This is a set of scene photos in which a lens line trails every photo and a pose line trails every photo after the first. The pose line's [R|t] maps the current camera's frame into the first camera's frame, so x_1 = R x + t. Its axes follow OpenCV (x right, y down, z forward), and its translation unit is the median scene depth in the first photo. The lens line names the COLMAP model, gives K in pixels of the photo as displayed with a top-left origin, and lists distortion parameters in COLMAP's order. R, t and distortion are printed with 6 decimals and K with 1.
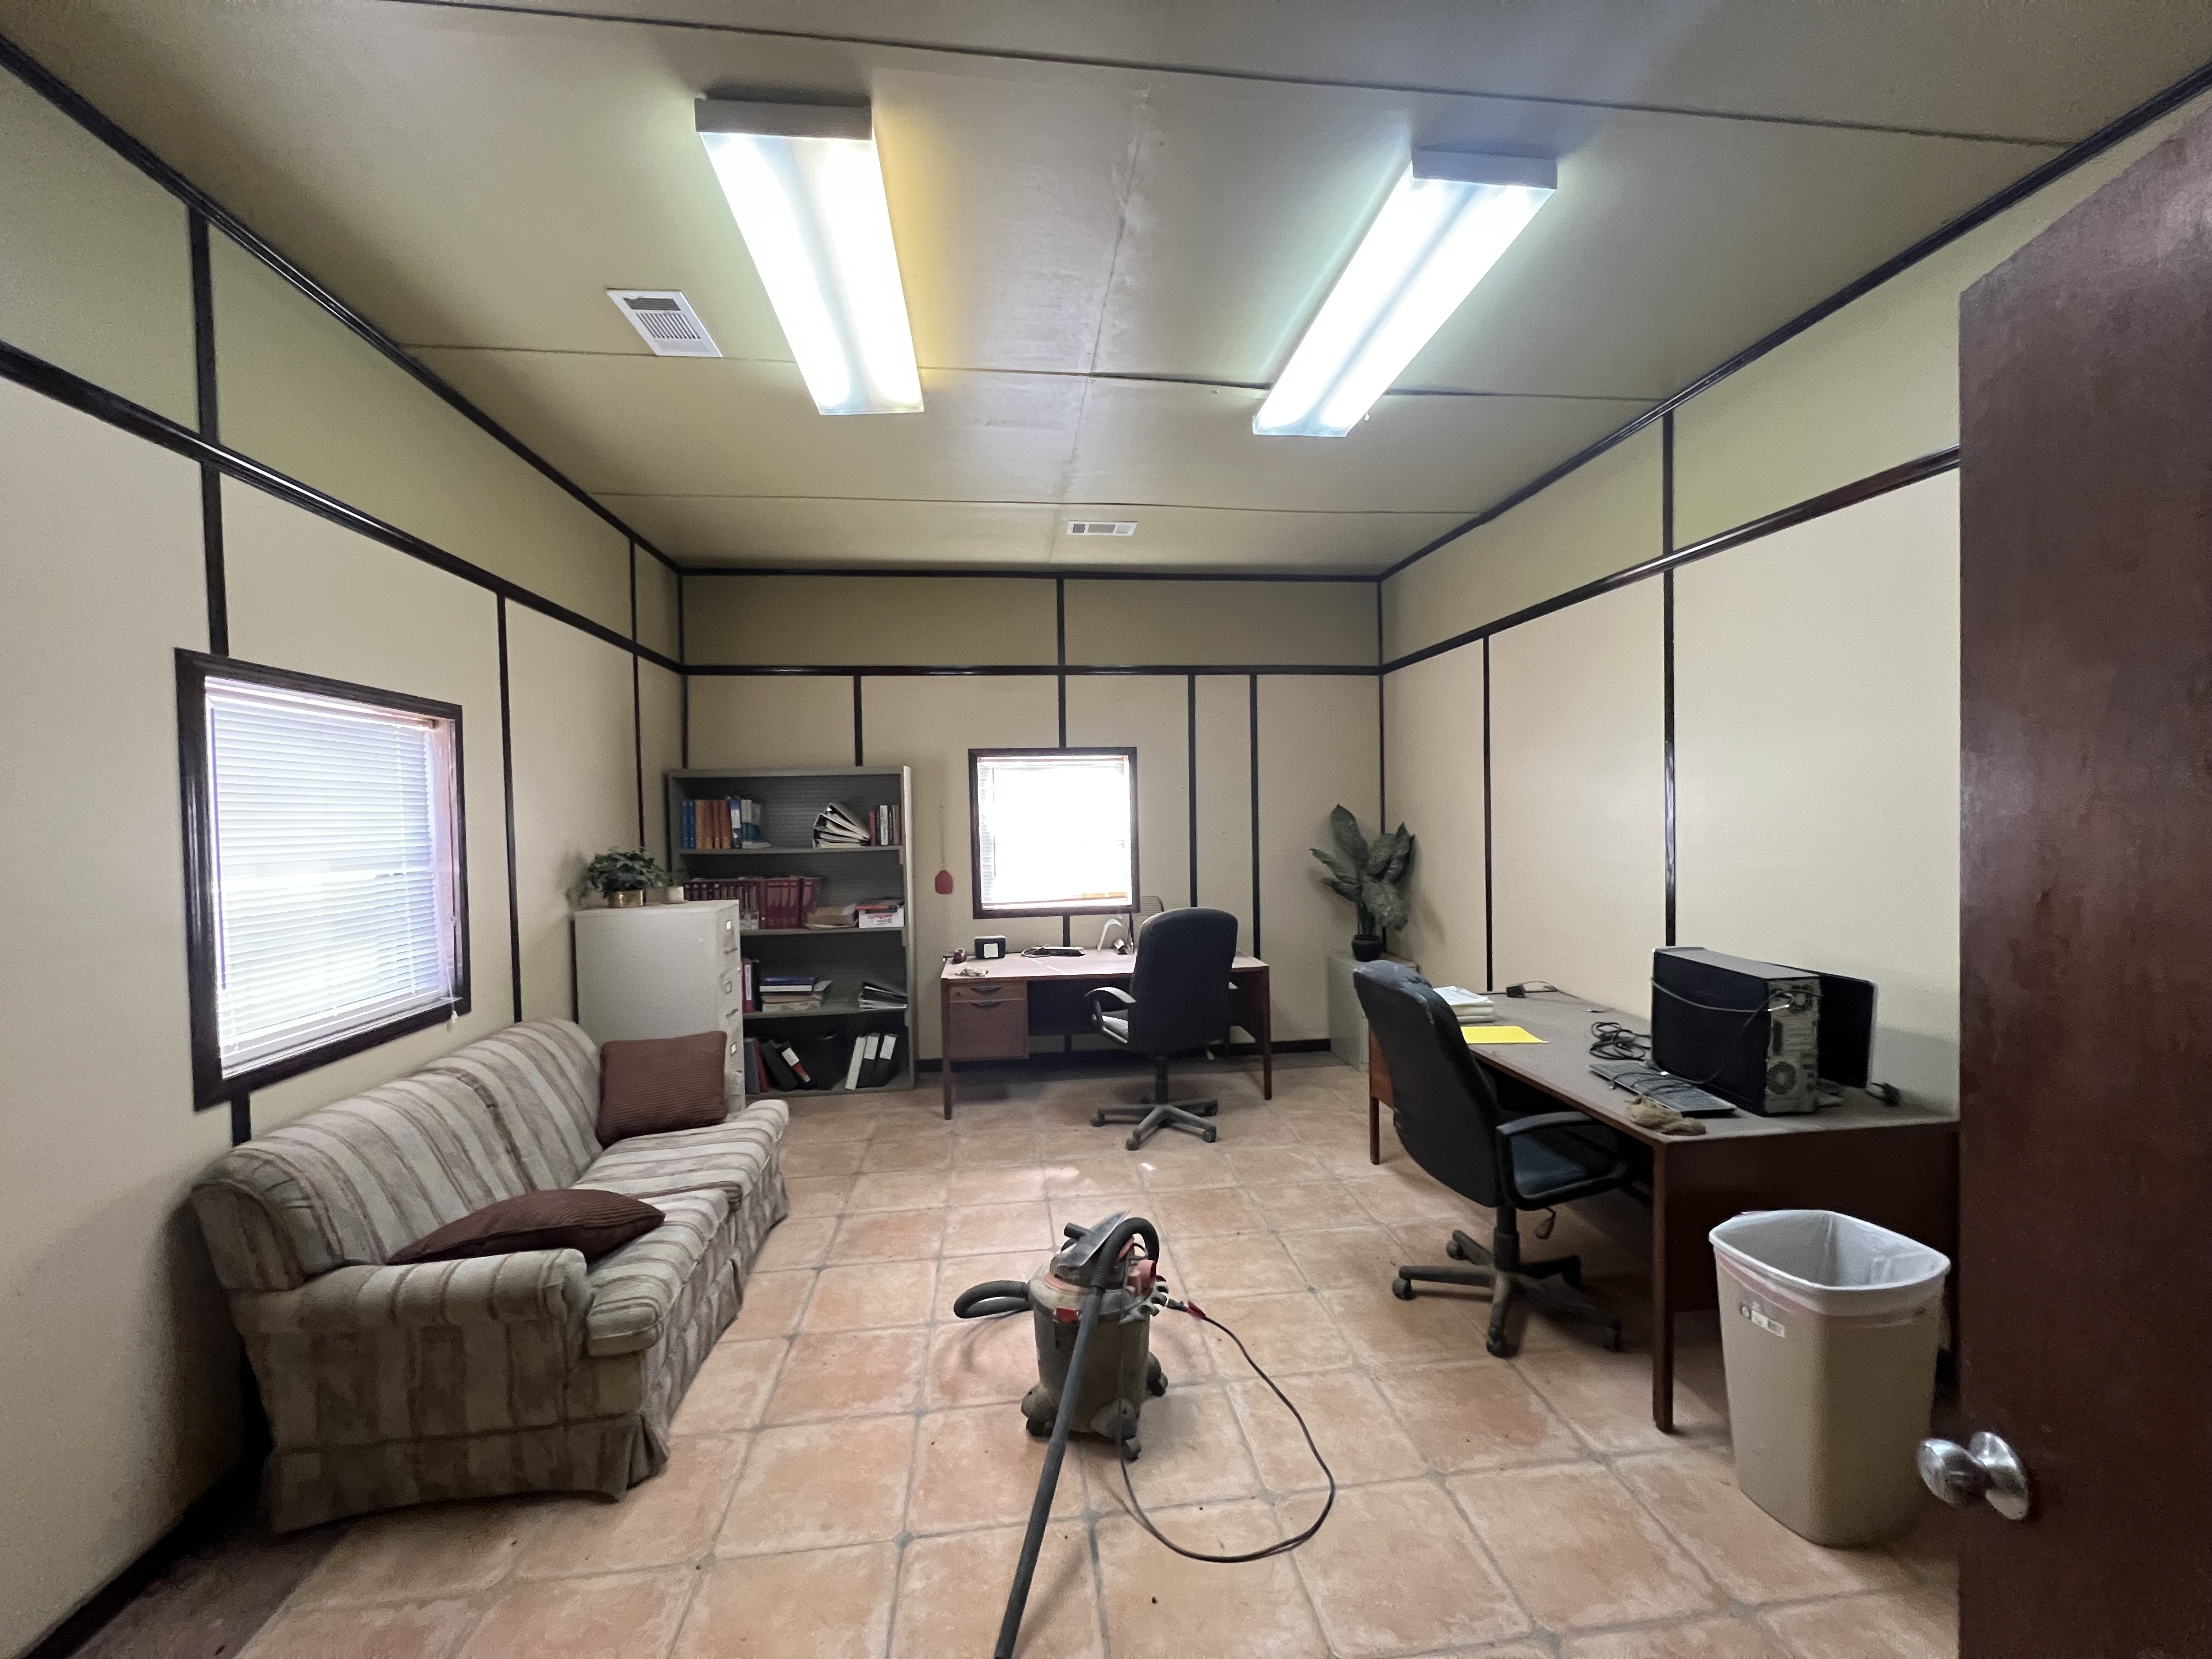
lens RADIAL K [[881.3, 0, 1109.4], [0, 881.3, 835.7], [0, 0, 1]] dist [-0.001570, 0.000248]
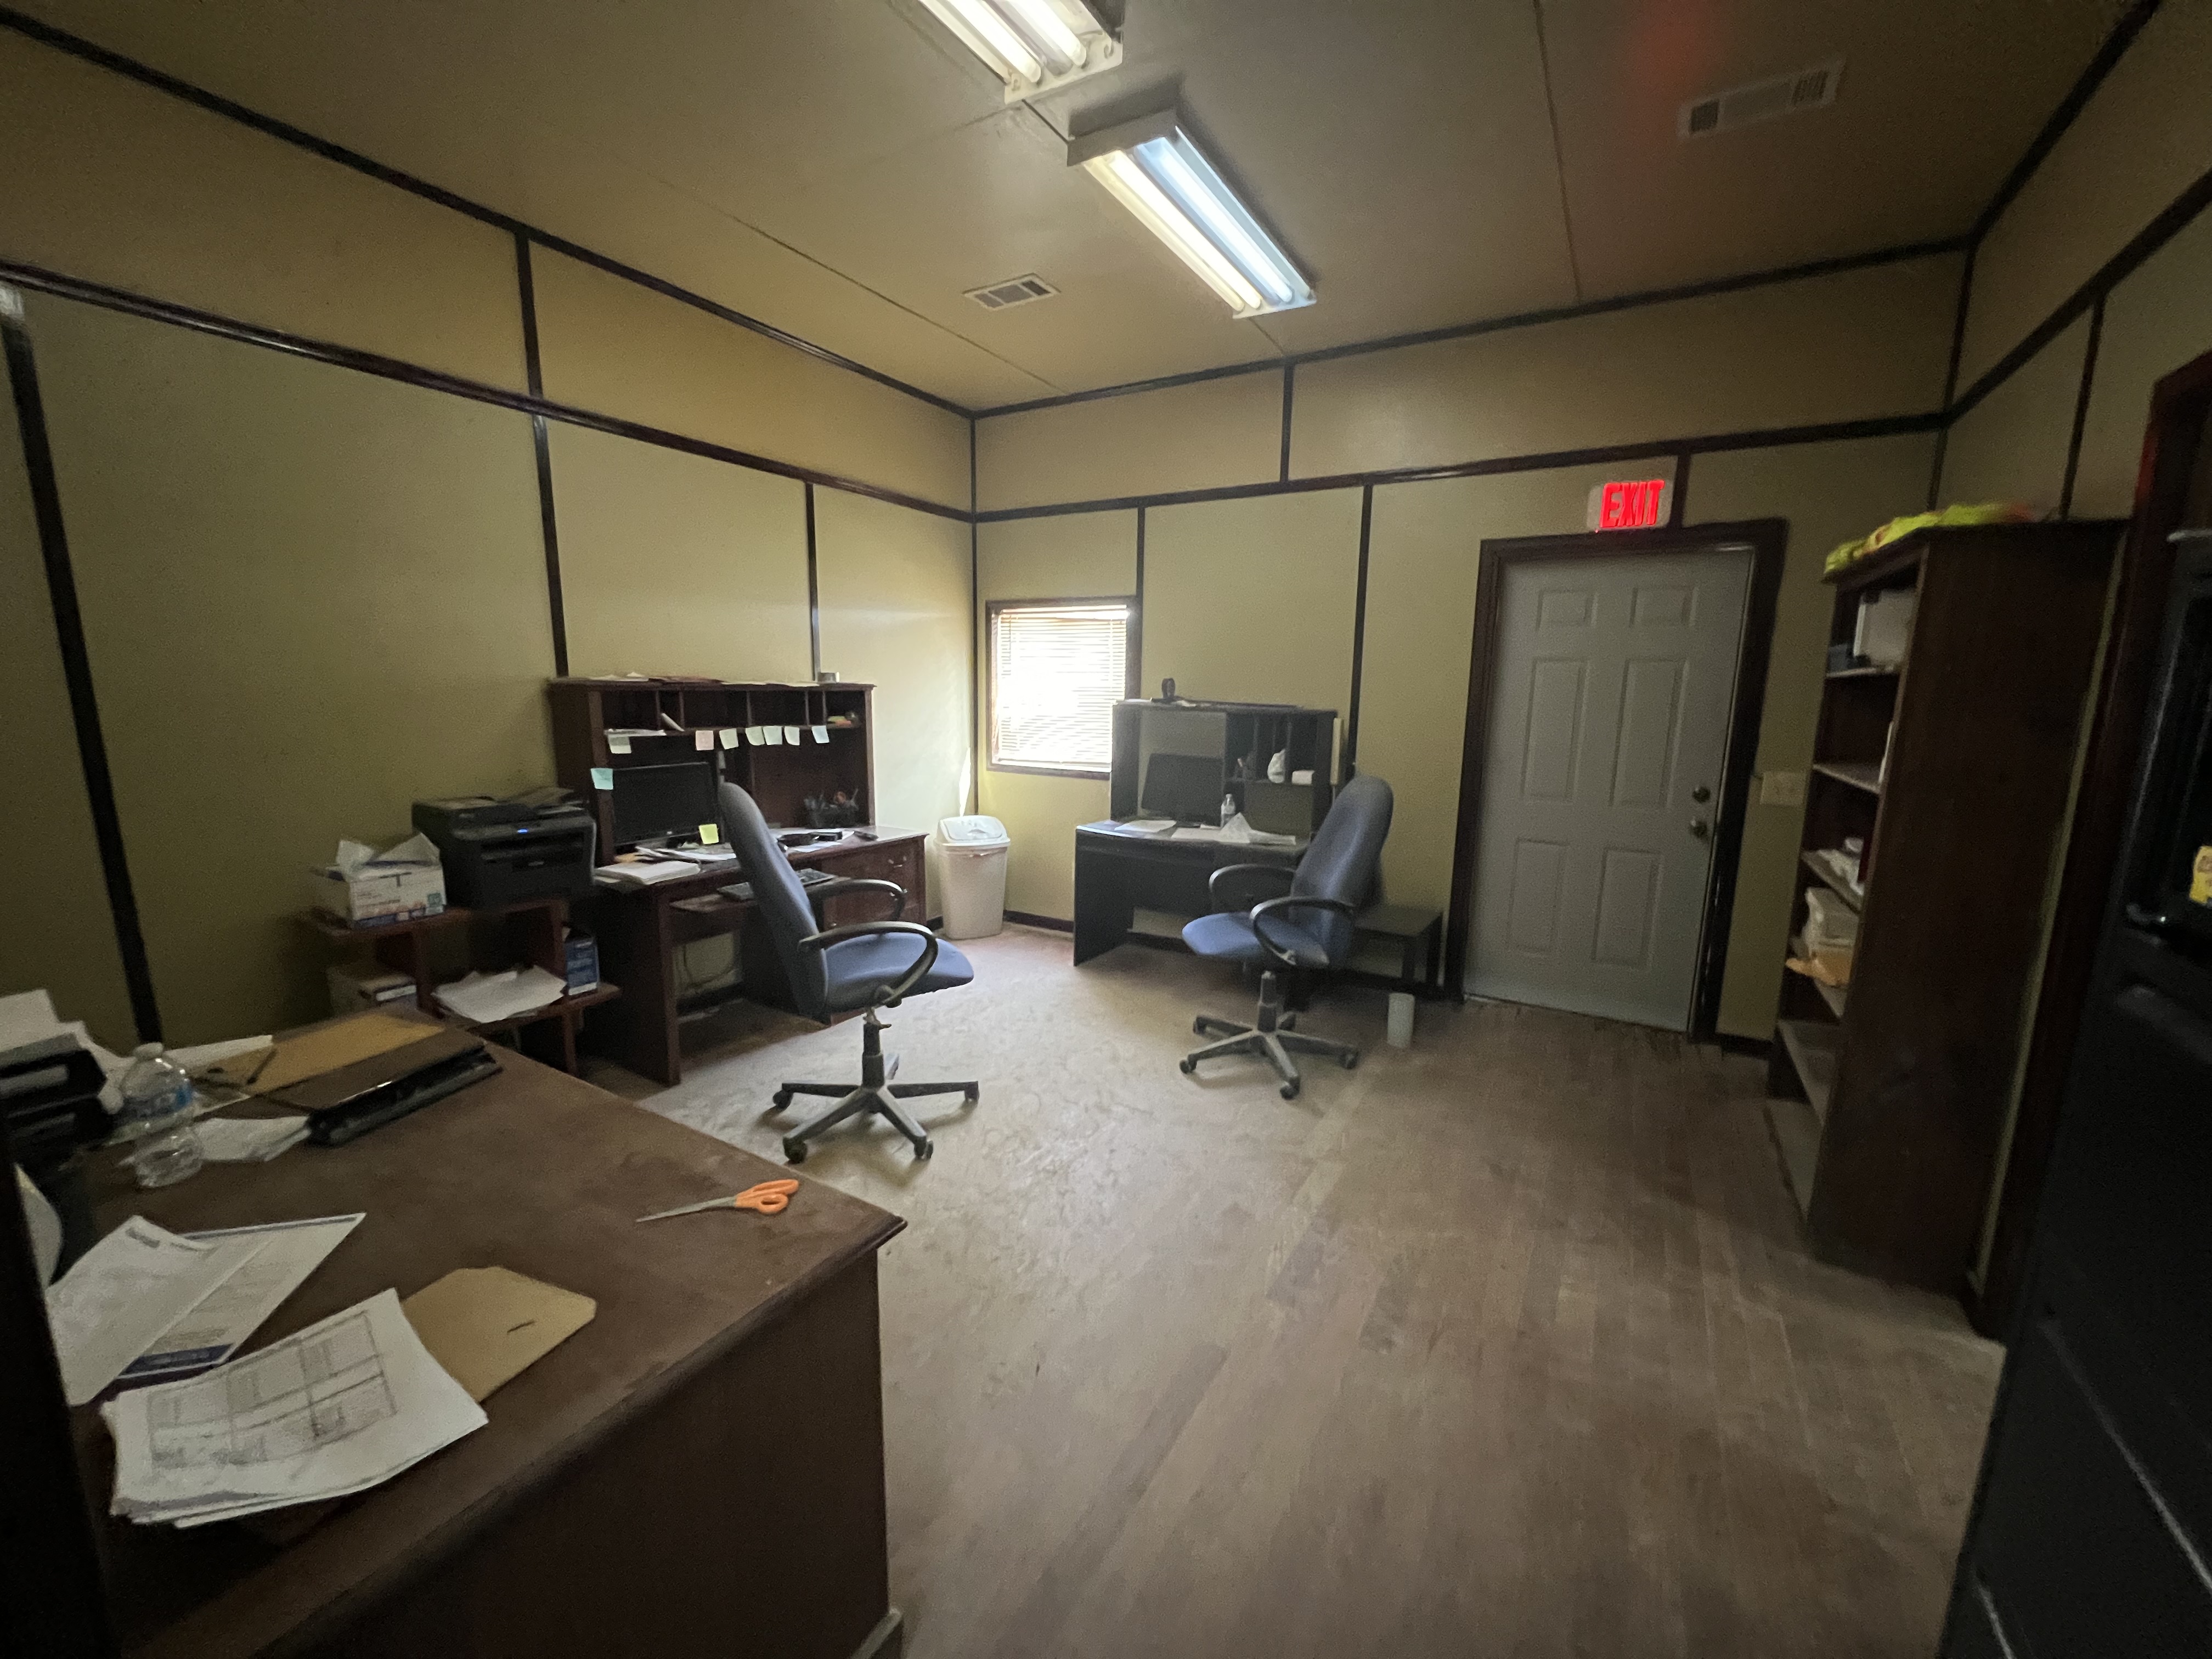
lens RADIAL K [[881.3, 0, 1099.3], [0, 881.3, 831.4], [0, 0, 1]] dist [-0.001570, 0.000248]
pose [[0.779527, 0.134964, -0.611655, 0.322159], [-0.036385, 0.984618, 0.170889, -0.004075], [0.625310, -0.110958, 0.772448, 0.240602]]
